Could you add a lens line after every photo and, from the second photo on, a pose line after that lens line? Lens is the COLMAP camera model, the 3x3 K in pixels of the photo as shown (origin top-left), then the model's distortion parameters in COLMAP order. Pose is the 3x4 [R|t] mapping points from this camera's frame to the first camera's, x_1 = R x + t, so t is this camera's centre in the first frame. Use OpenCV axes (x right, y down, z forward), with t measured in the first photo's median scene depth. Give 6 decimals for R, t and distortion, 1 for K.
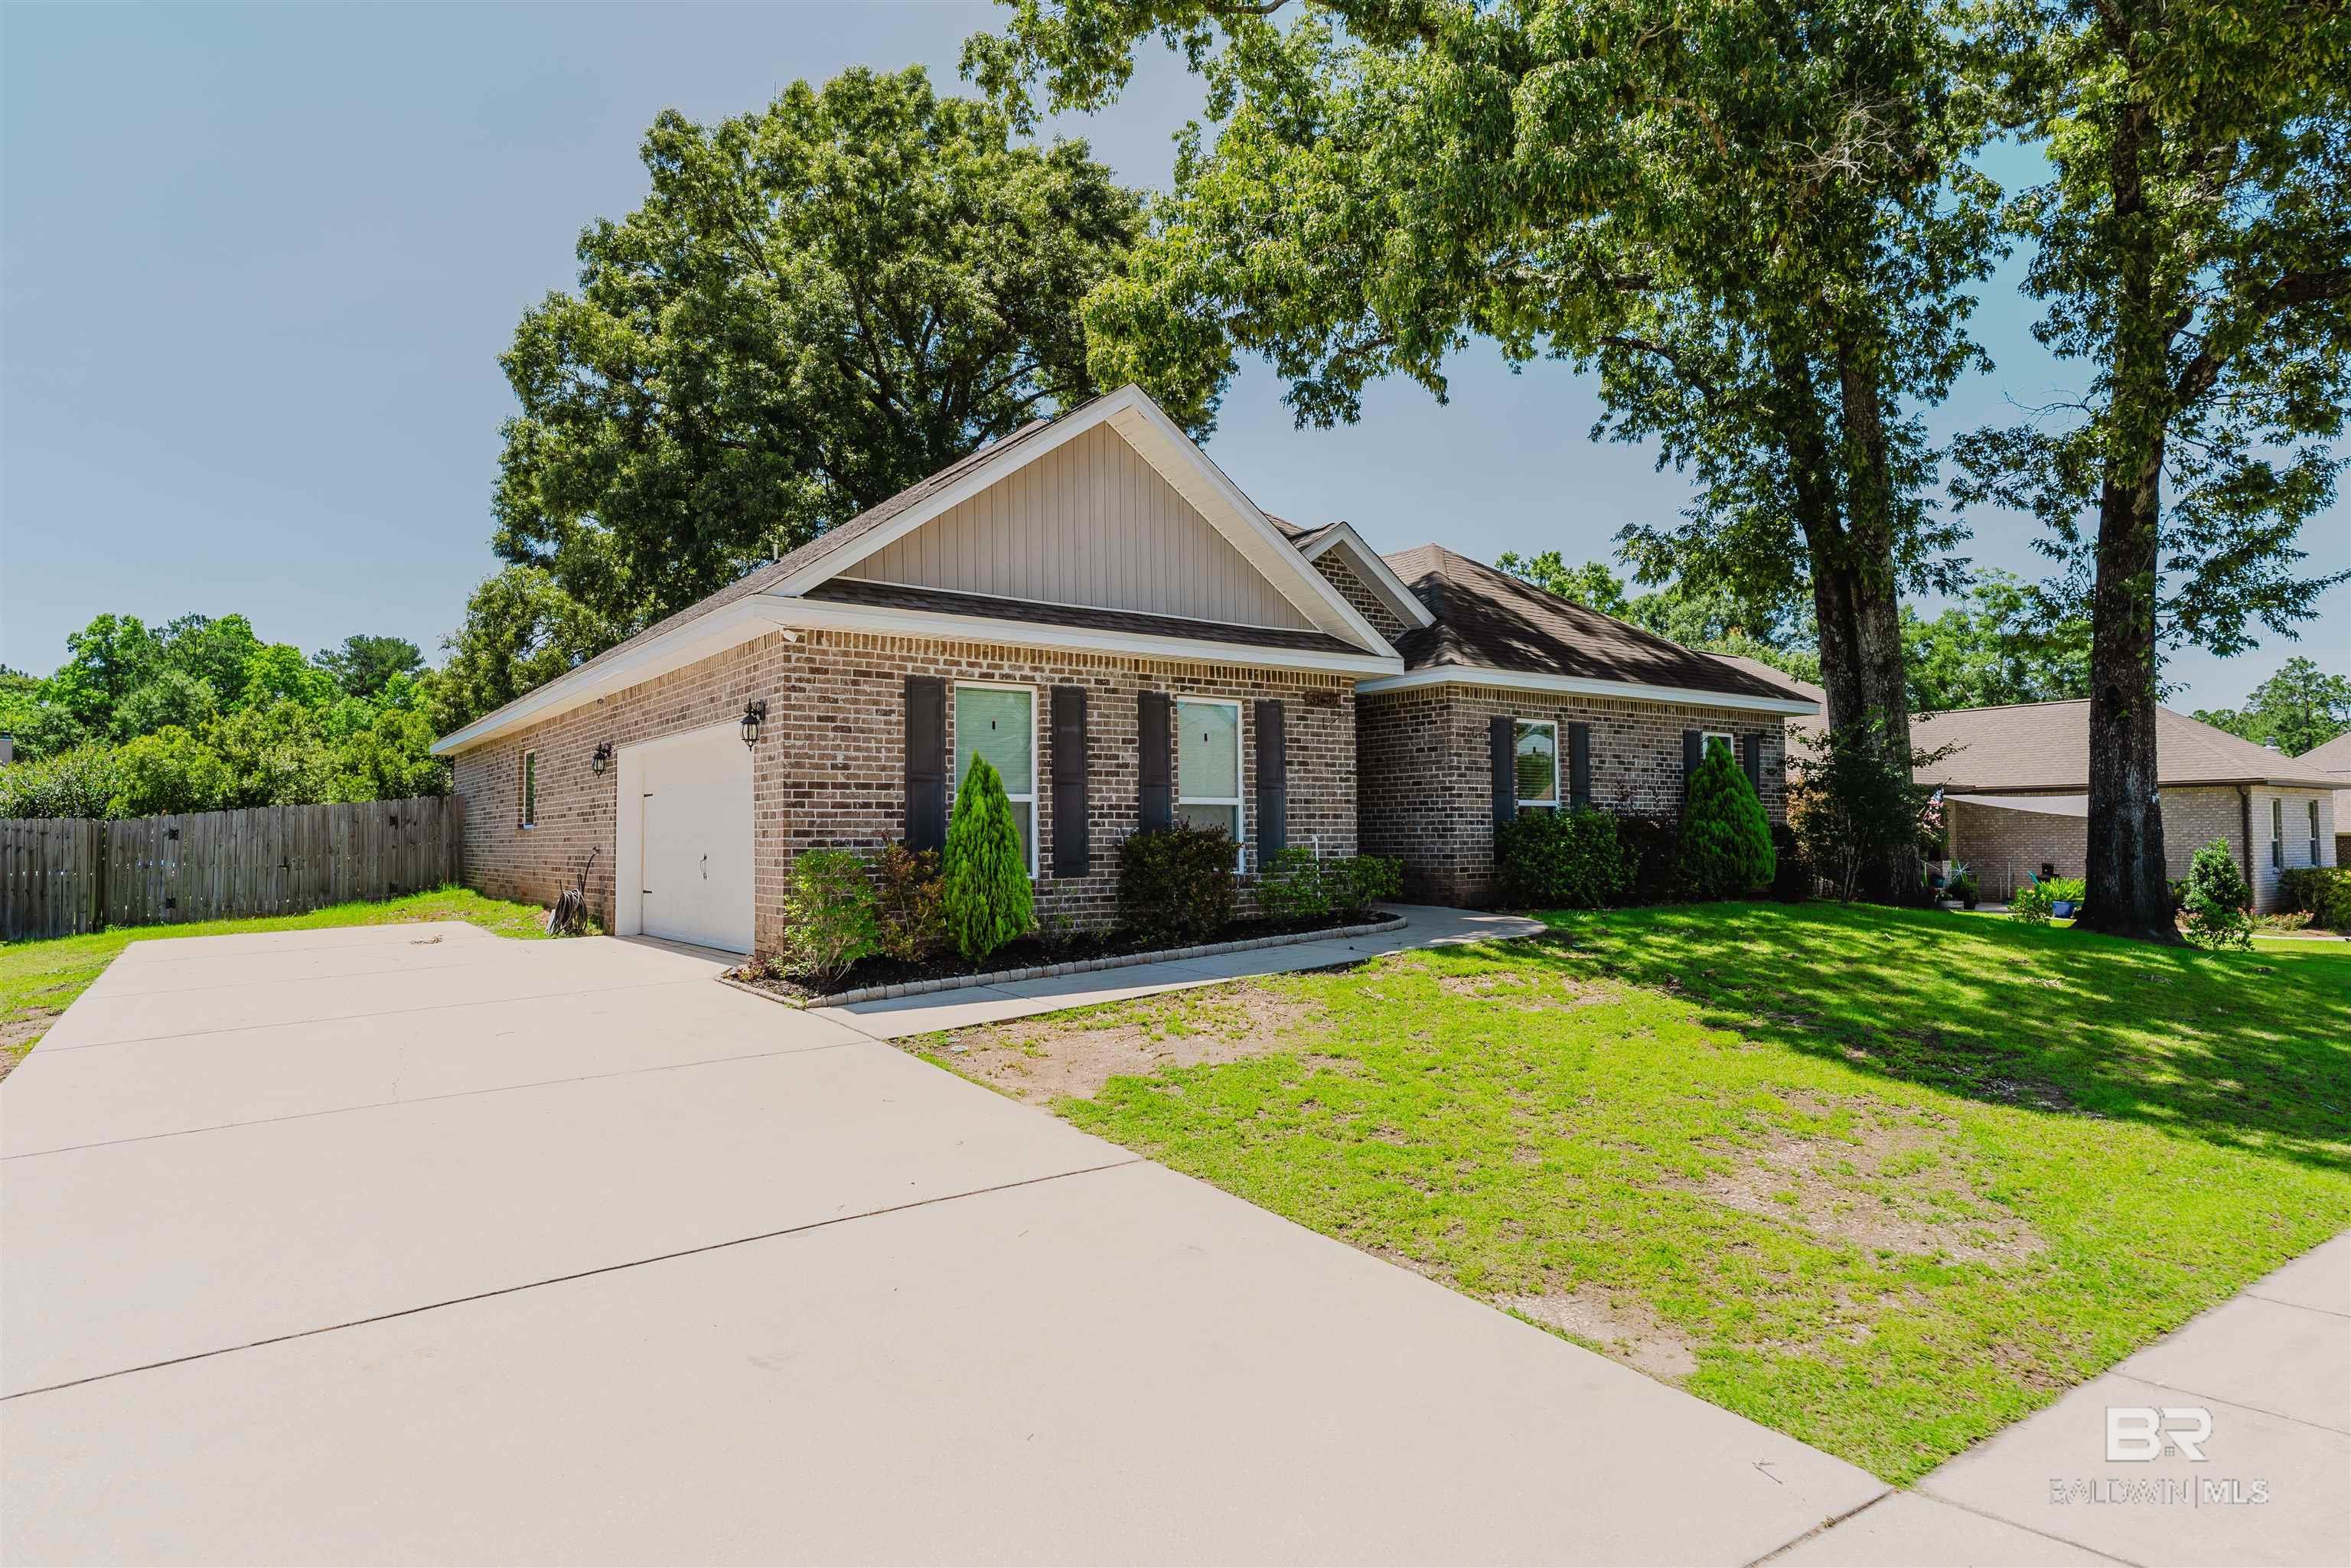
lens RADIAL K [[1342.2, 0, 1175.5], [0, 1342.2, 784.0], [0, 0, 1]] dist [-0.004580, 0.001491]
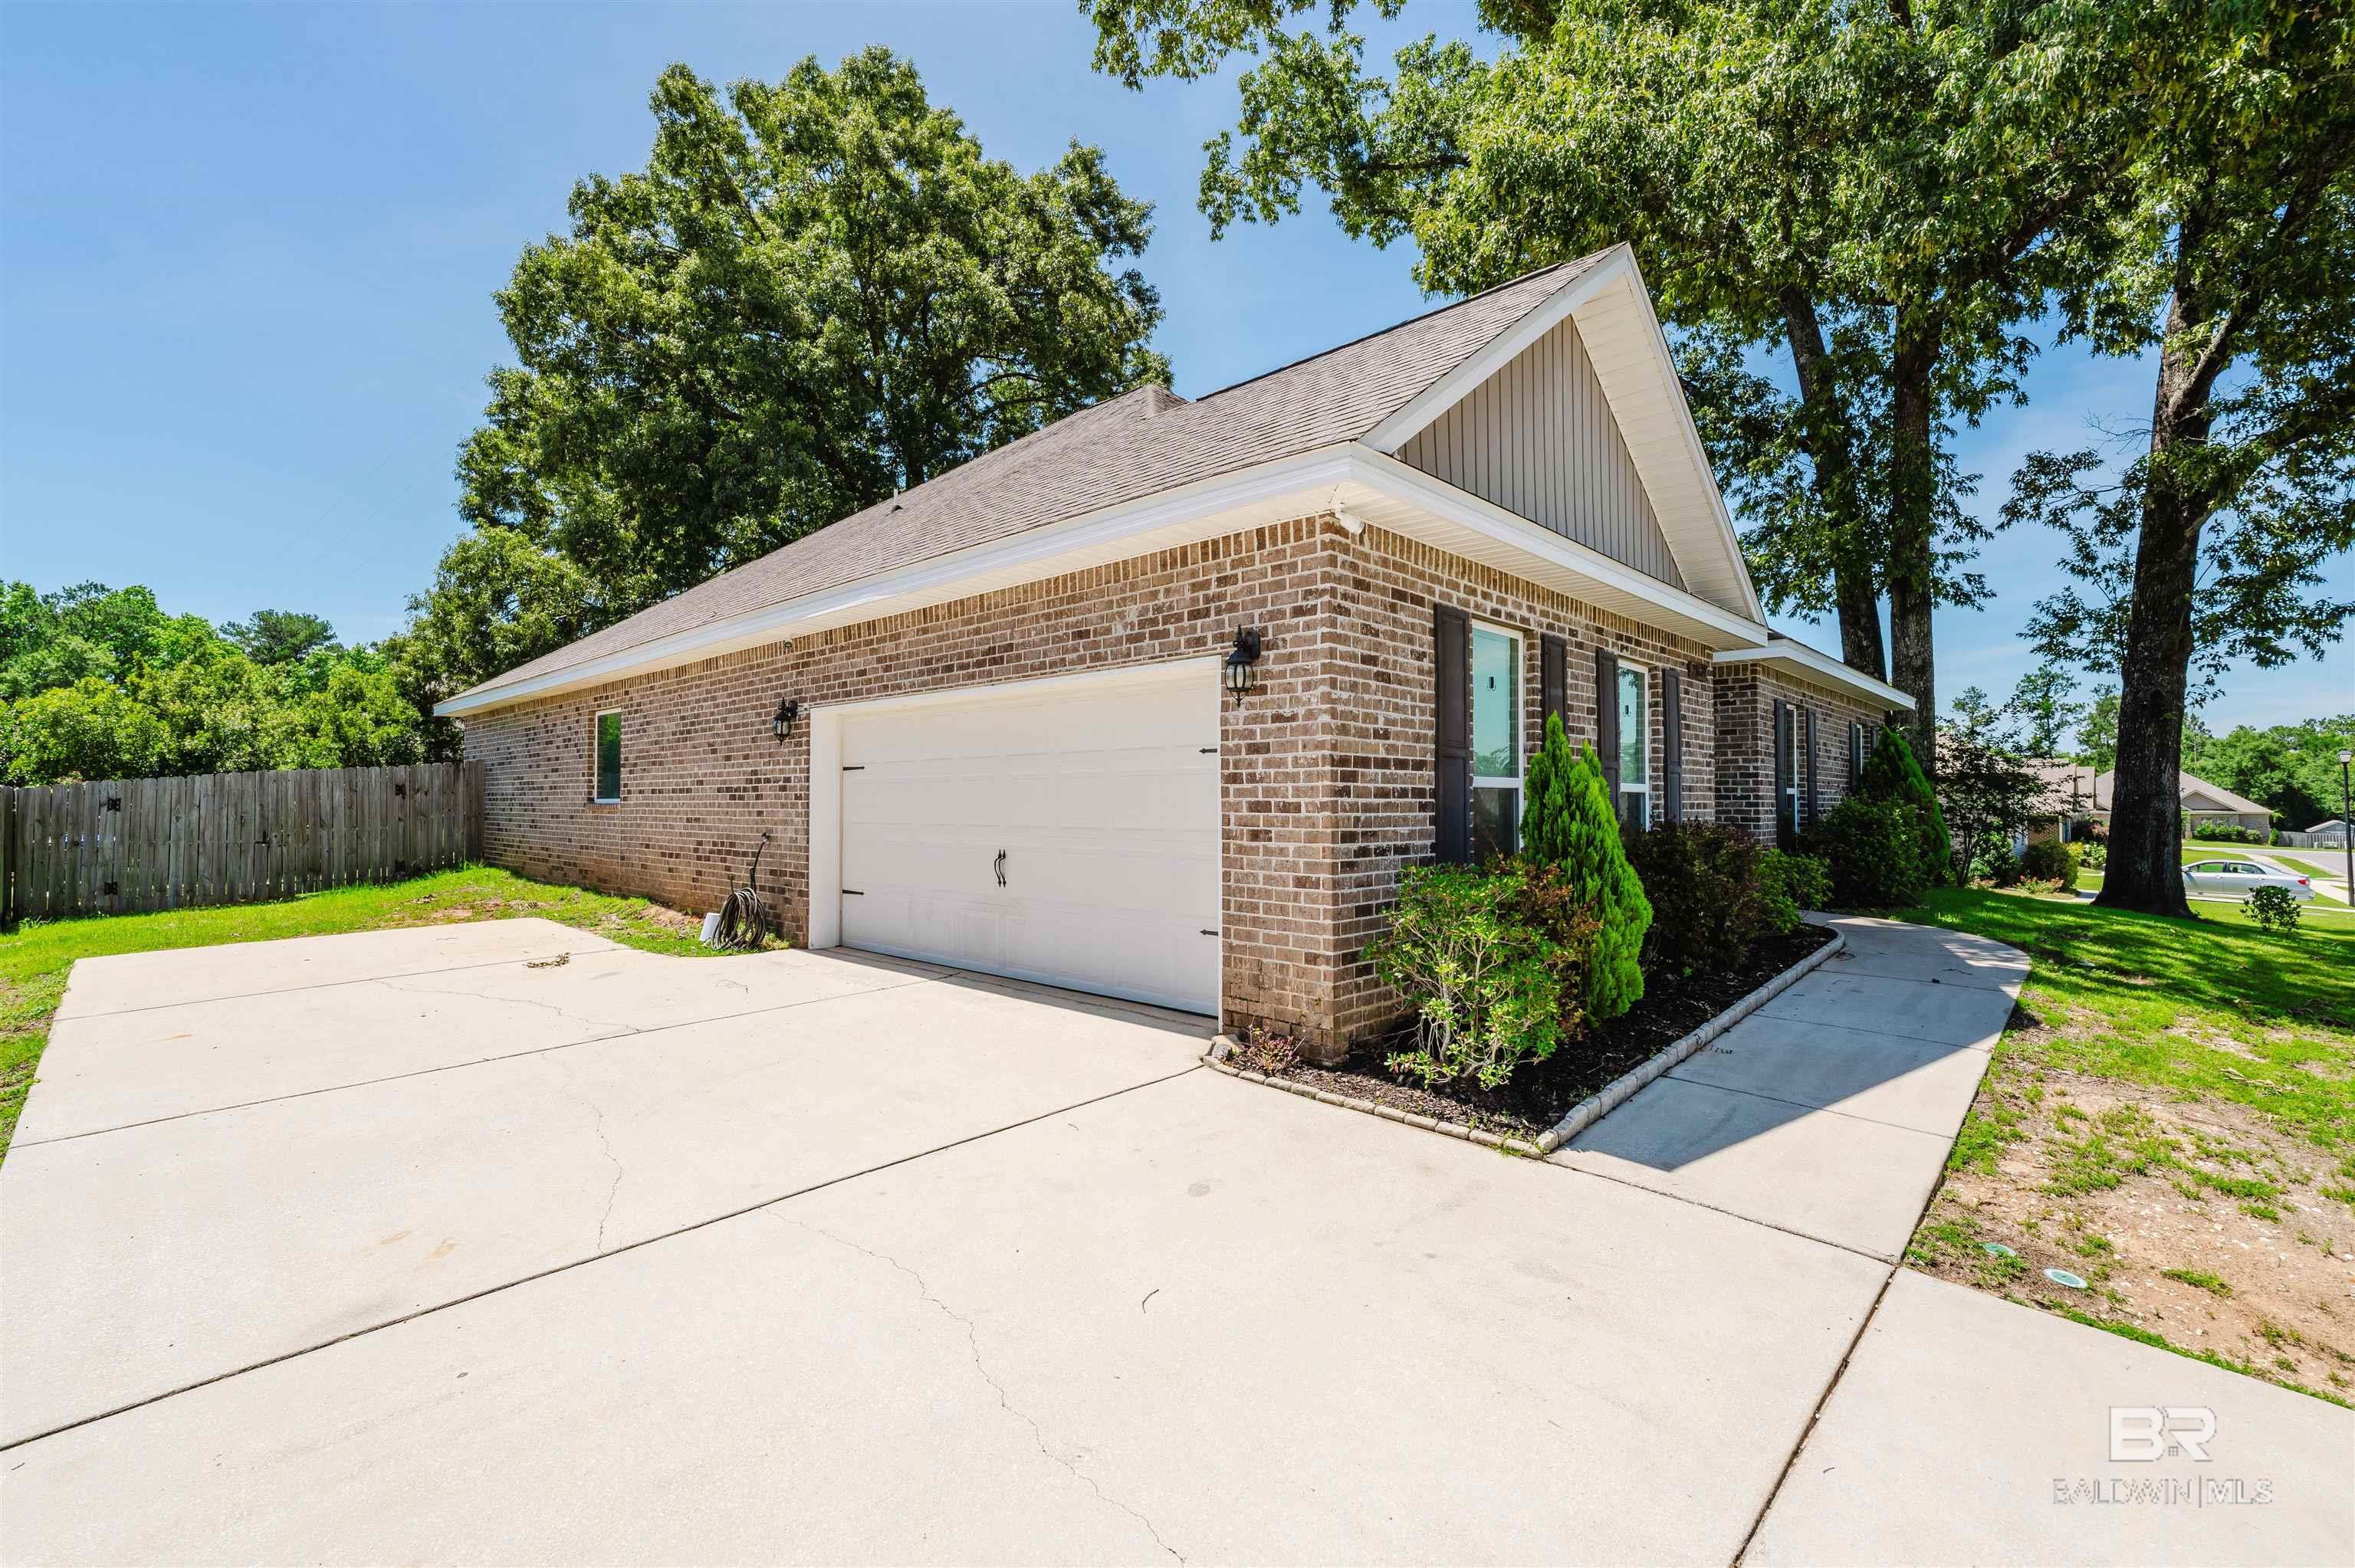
lens RADIAL K [[1042.8, 0, 1186.4], [0, 1042.8, 790.7], [0, 0, 1]] dist [-0.007490, -0.001045]
pose [[0.982860, 0.012588, 0.183925, -0.155476], [-0.017636, 0.999511, 0.025836, 0.001171], [-0.183510, -0.028637, 0.982601, 0.183865]]
